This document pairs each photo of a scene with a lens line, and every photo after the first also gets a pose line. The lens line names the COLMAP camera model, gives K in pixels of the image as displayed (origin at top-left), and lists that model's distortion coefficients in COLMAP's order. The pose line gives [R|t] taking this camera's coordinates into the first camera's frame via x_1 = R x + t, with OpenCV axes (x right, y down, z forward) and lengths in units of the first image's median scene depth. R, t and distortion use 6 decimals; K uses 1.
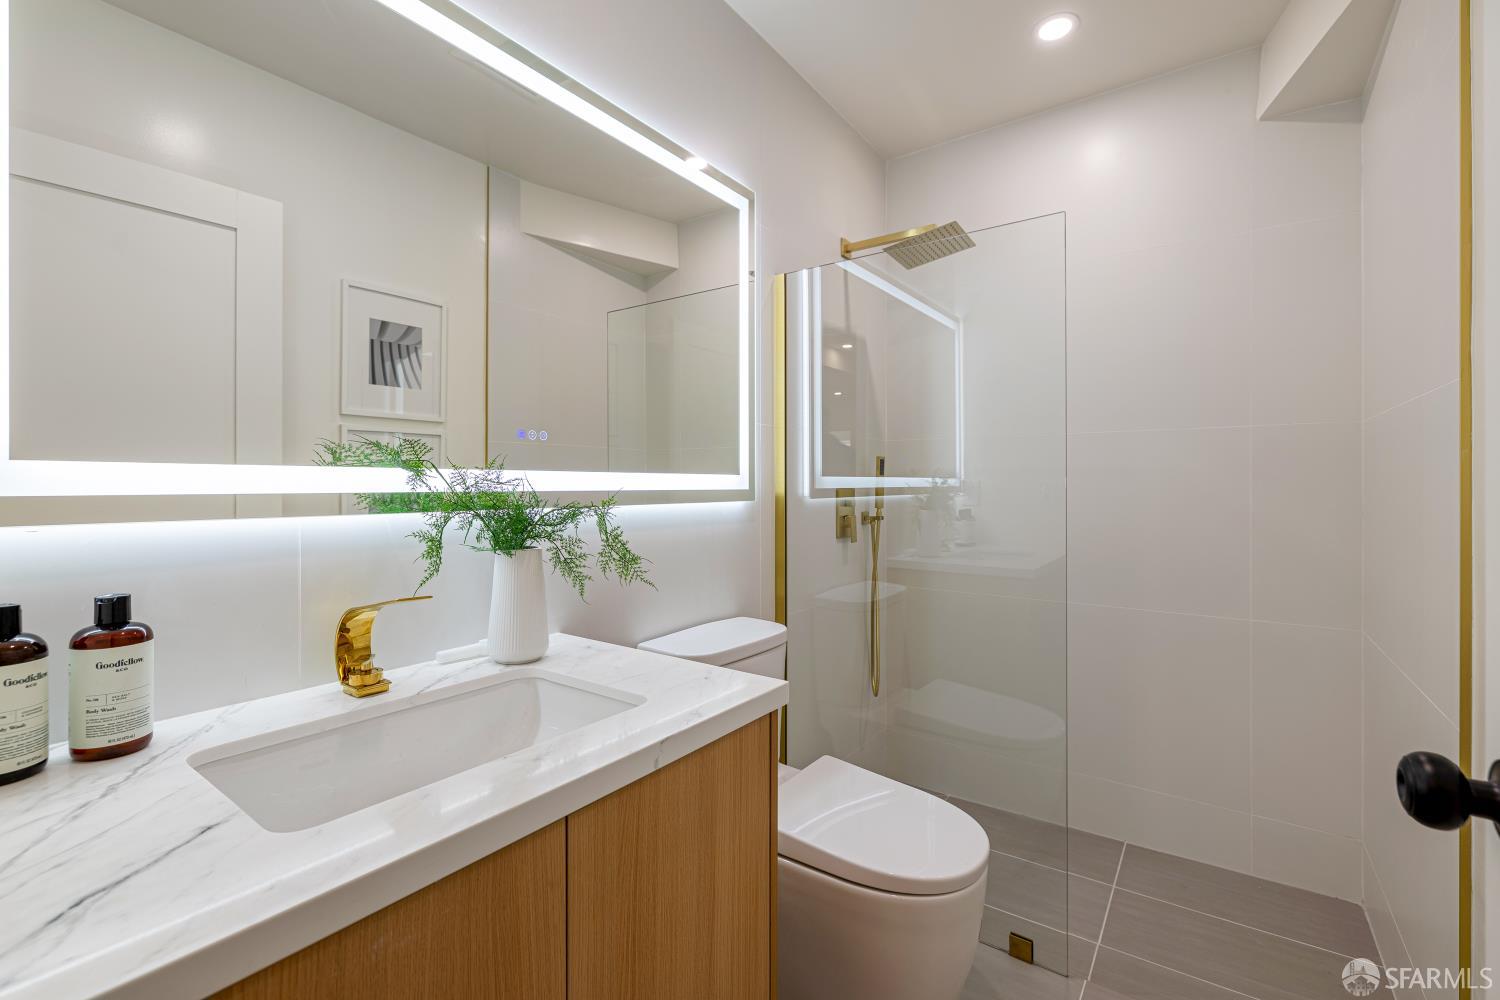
lens RADIAL K [[686.0, 0, 743.7], [0, 686.0, 485.6], [0, 0, 1]] dist [0.001768, 0.000238]
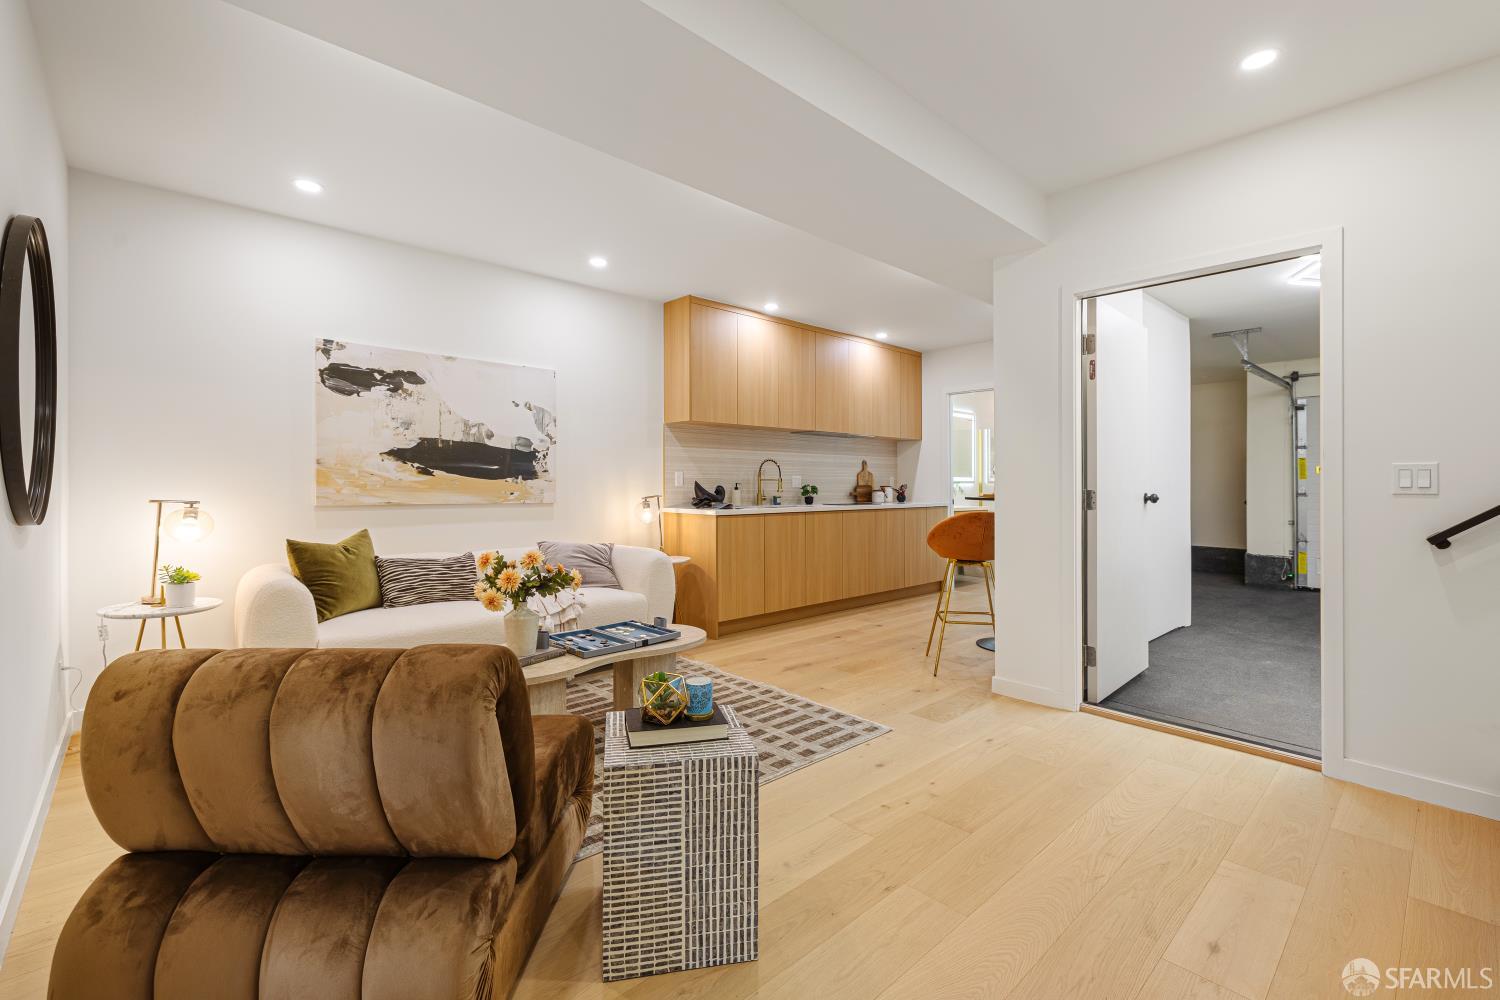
lens RADIAL K [[649.2, 0, 790.9], [0, 649.2, 485.9], [0, 0, 1]] dist [0.000698, 0.000020]
pose [[0.985182, -0.000612, -0.171511, -0.322964], [0.000738, 1.000000, 0.000670, 0.024325], [0.171510, -0.000787, 0.985182, -2.471018]]
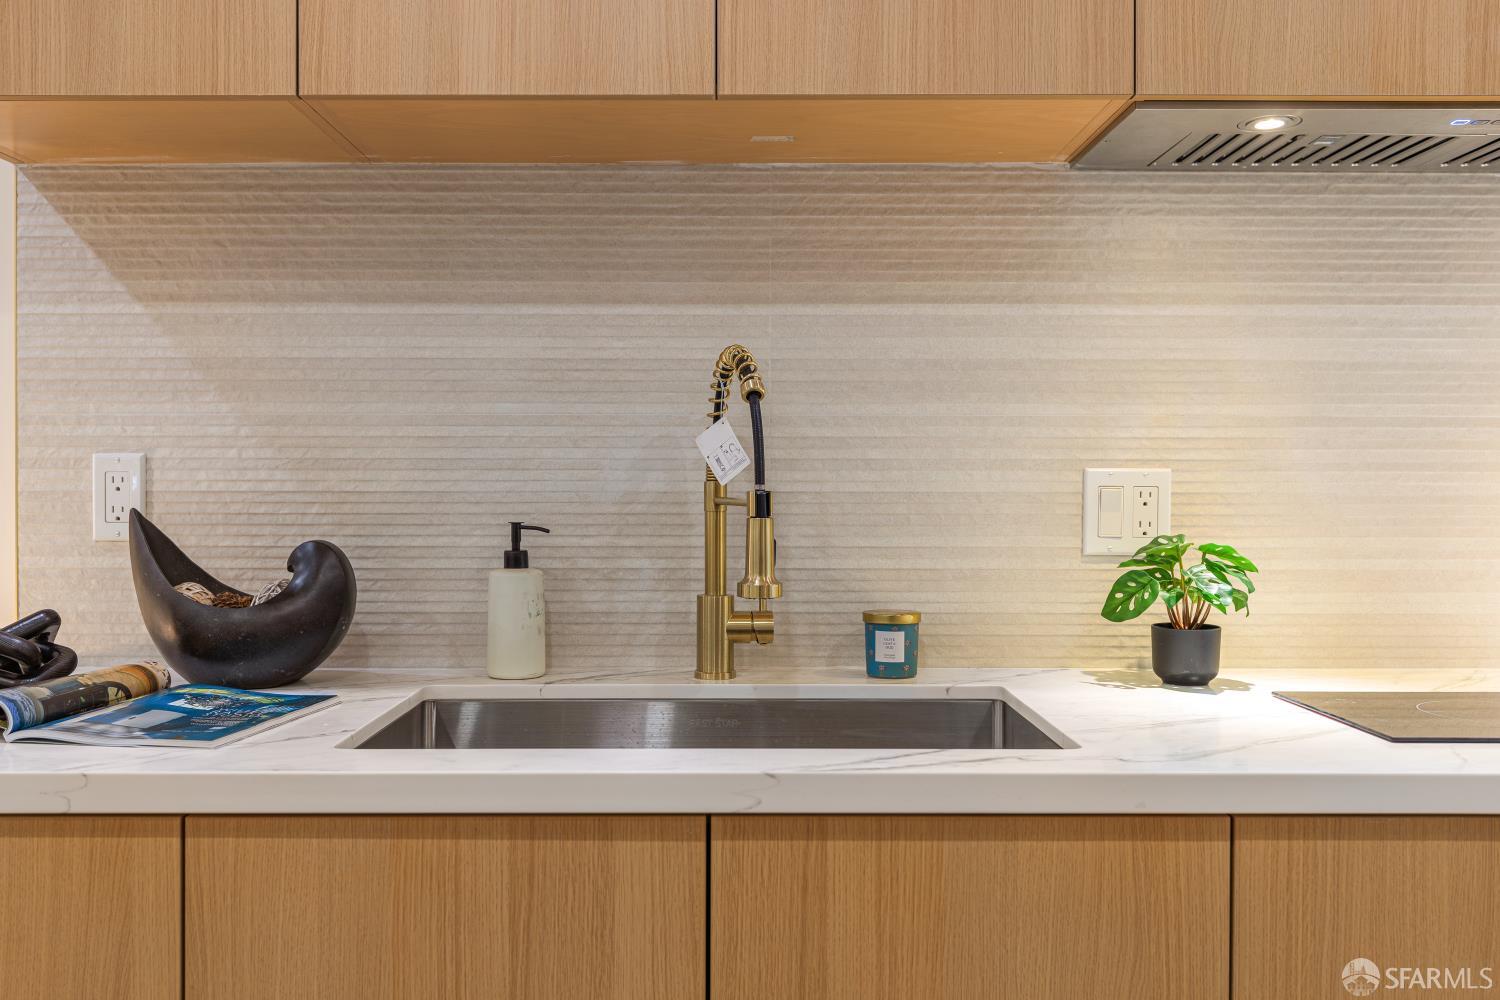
lens RADIAL K [[1362.1, 0, 750.0], [0, 1362.1, 500.0], [0, 0, 1]] dist [-0.002736, -0.003800]
pose [[0.584374, 0.008693, -0.811438, -0.258702], [-0.001195, 0.999951, 0.009852, -0.000307], [0.811483, -0.004788, 0.584356, -0.771402]]
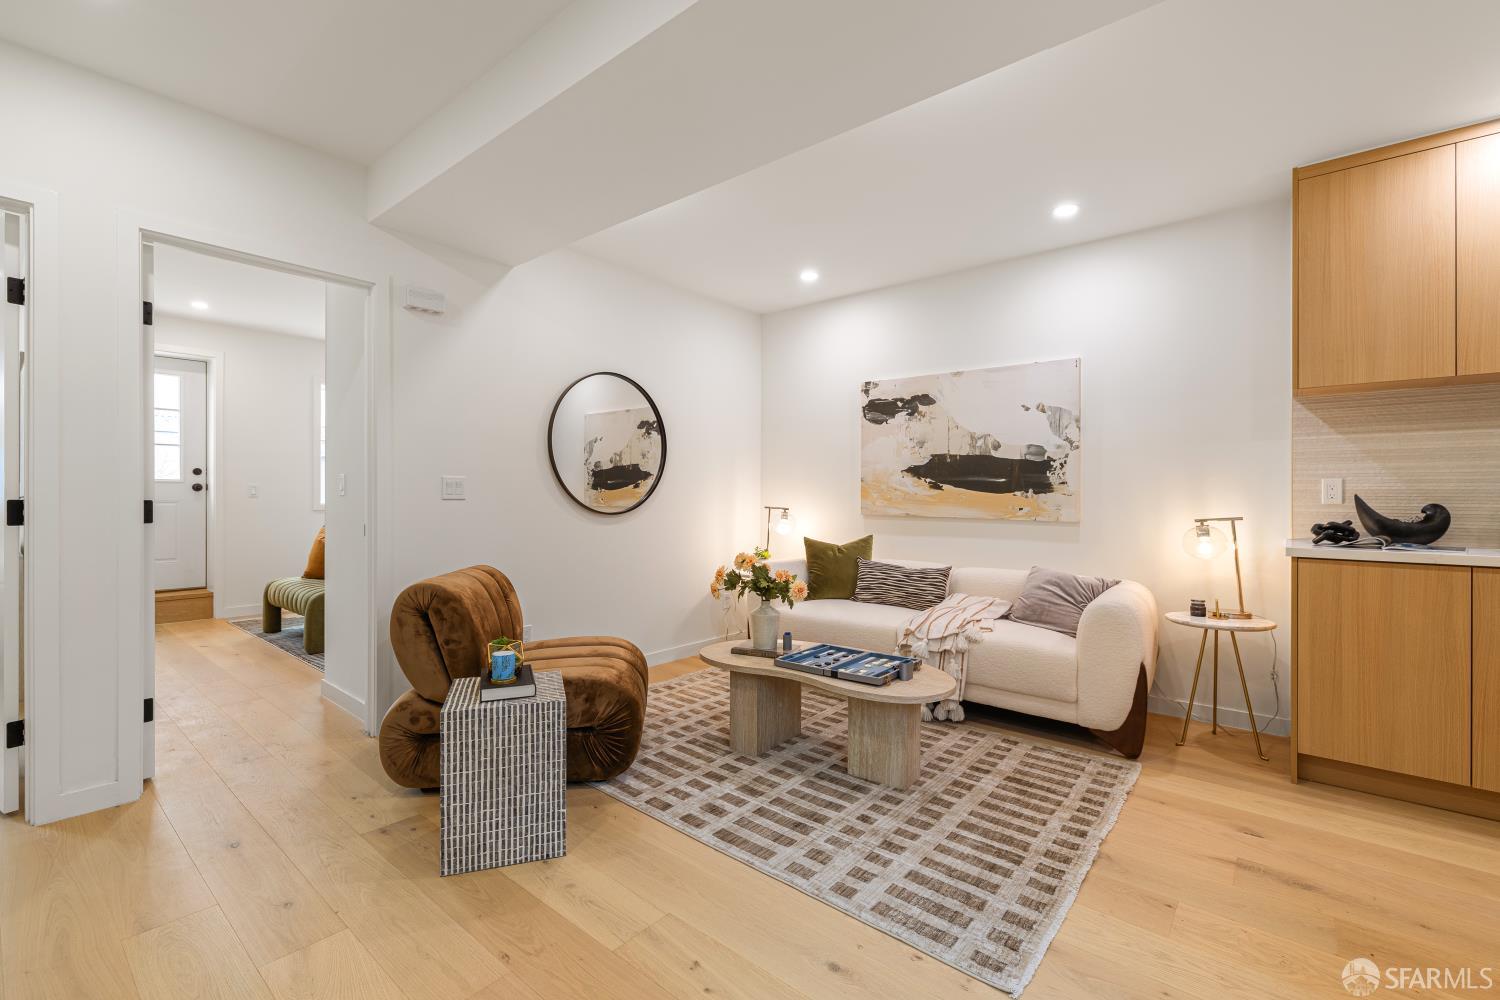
lens RADIAL K [[666.0, 0, 718.8], [0, 666.0, 497.6], [0, 0, 1]] dist [0.001228, 0.000517]
pose [[-0.104409, -0.001373, -0.994534, 0.242267], [-0.009479, 0.999955, -0.000385, 0.025812], [0.994489, 0.009387, -0.104417, -1.539307]]
